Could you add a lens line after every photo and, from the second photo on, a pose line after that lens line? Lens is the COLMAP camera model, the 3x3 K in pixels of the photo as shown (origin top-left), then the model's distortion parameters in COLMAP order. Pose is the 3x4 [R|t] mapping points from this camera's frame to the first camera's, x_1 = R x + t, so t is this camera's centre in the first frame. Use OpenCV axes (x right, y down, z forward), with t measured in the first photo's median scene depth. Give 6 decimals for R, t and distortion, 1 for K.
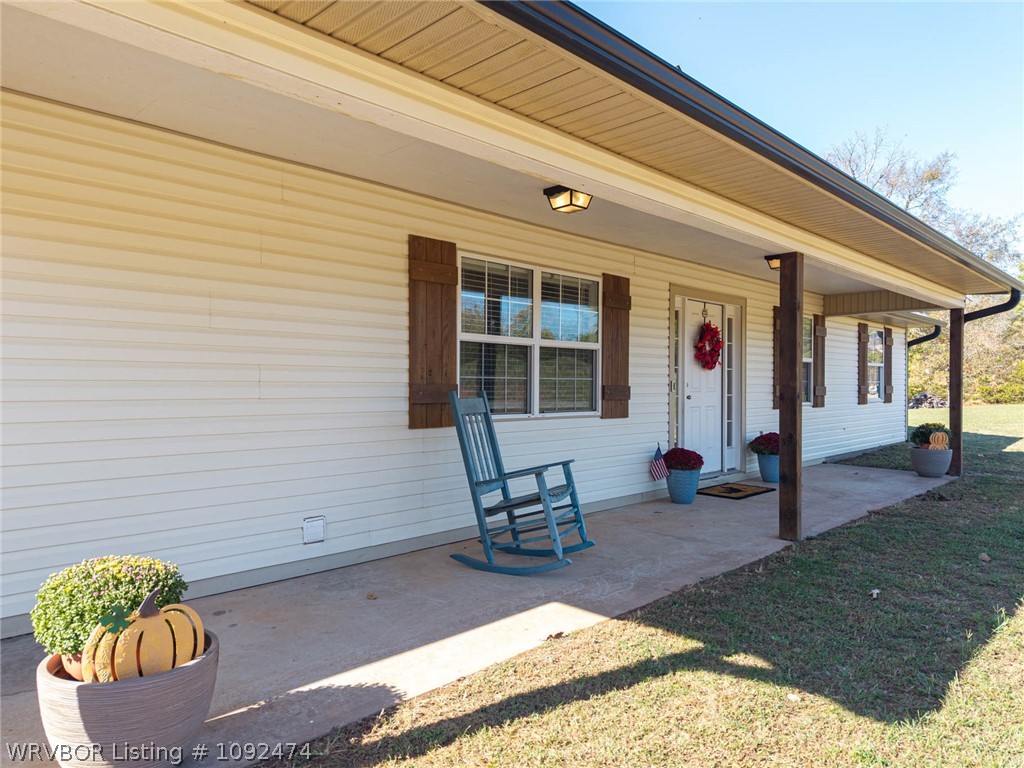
lens RADIAL K [[712.4, 0, 512.0], [0, 712.4, 384.0], [0, 0, 1]] dist [0.022296, -0.001353]
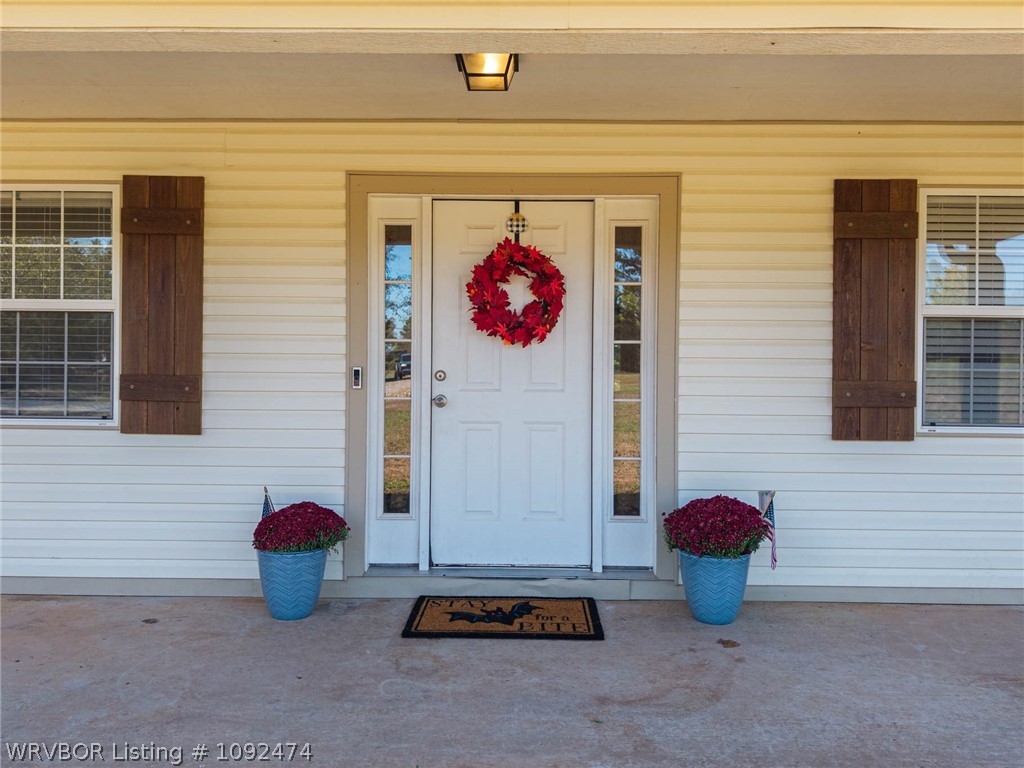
lens RADIAL K [[751.3, 0, 472.0], [0, 751.3, 378.9], [0, 0, 1]] dist [0.041025, 0.000782]
pose [[0.689866, 0.000918, -0.723937, 0.667228], [-0.002815, 0.999995, -0.001414, 0.005170], [0.723932, 0.003013, 0.689865, 0.694280]]
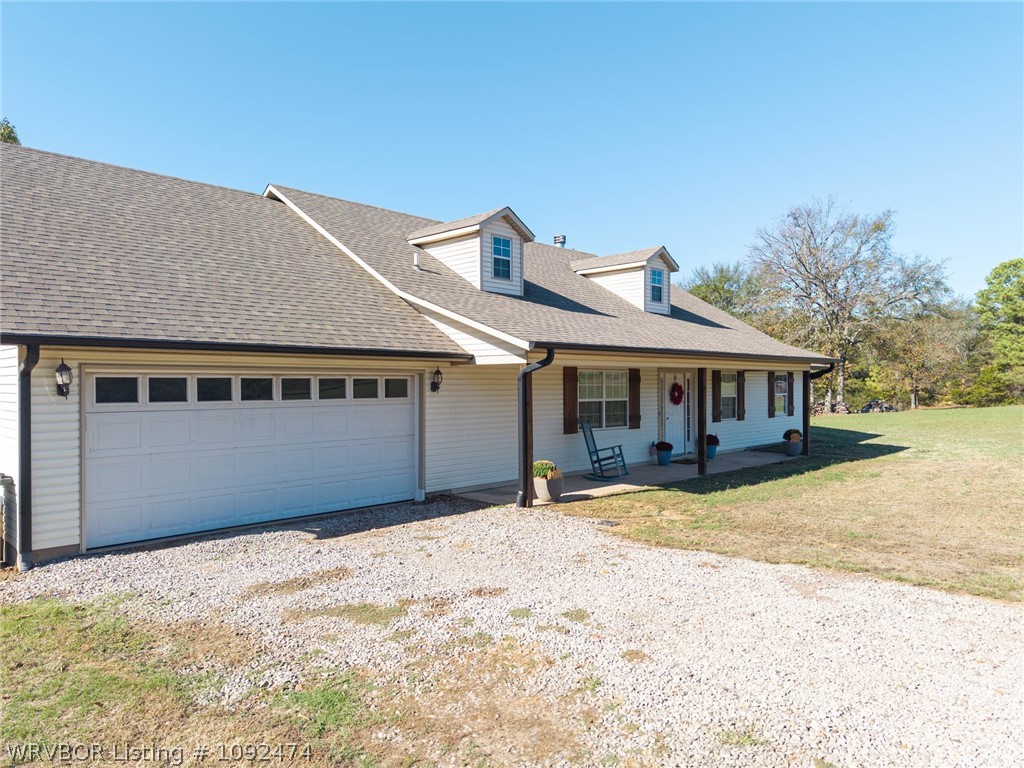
lens RADIAL K [[751.3, 0, 472.0], [0, 751.3, 378.9], [0, 0, 1]] dist [0.041025, 0.000782]
pose [[0.999053, -0.006452, -0.043022, -0.259660], [0.006434, 0.999979, -0.000561, -0.109026], [0.043025, 0.000284, 0.999074, -1.382728]]
